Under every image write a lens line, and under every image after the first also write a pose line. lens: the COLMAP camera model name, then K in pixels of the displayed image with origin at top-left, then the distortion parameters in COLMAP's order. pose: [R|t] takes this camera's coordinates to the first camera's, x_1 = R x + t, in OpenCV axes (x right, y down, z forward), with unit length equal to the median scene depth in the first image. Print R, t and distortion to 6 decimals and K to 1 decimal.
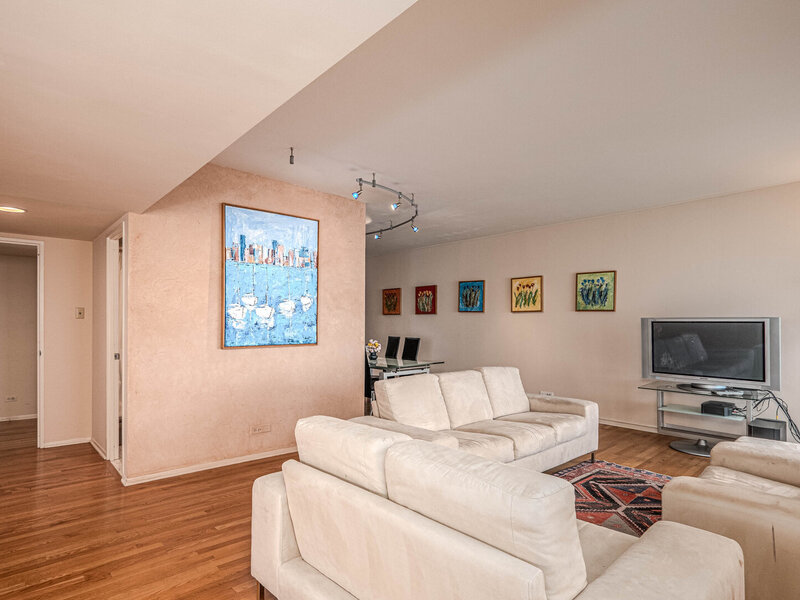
lens RADIAL K [[438.2, 0, 406.2], [0, 438.2, 313.9], [0, 0, 1]] dist [-0.002043, -0.000348]
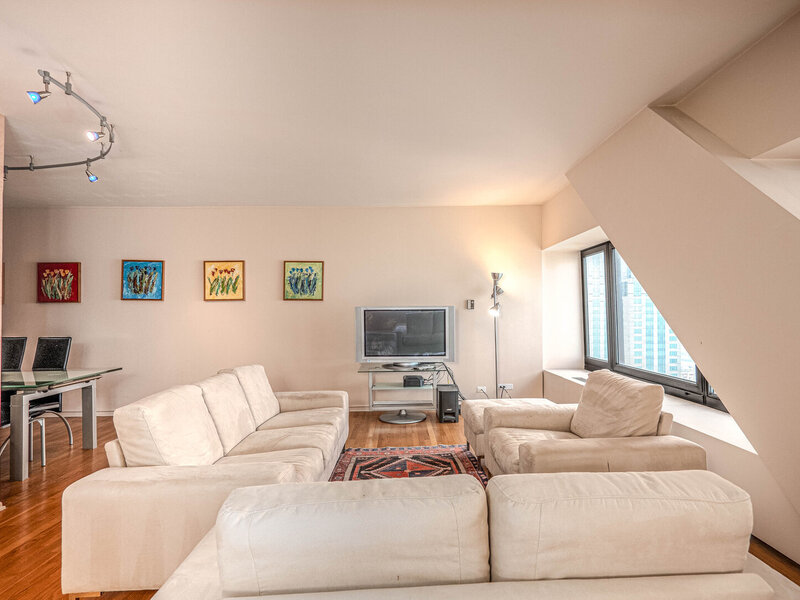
lens RADIAL K [[433.1, 0, 400.0], [0, 433.1, 300.0], [0, 0, 1]] dist [0.000740, 0.000223]
pose [[0.654246, 0.010499, 0.756209, -0.168464], [-0.002909, 0.999931, -0.011365, 0.003592], [-0.756276, 0.005236, 0.654232, 0.185817]]
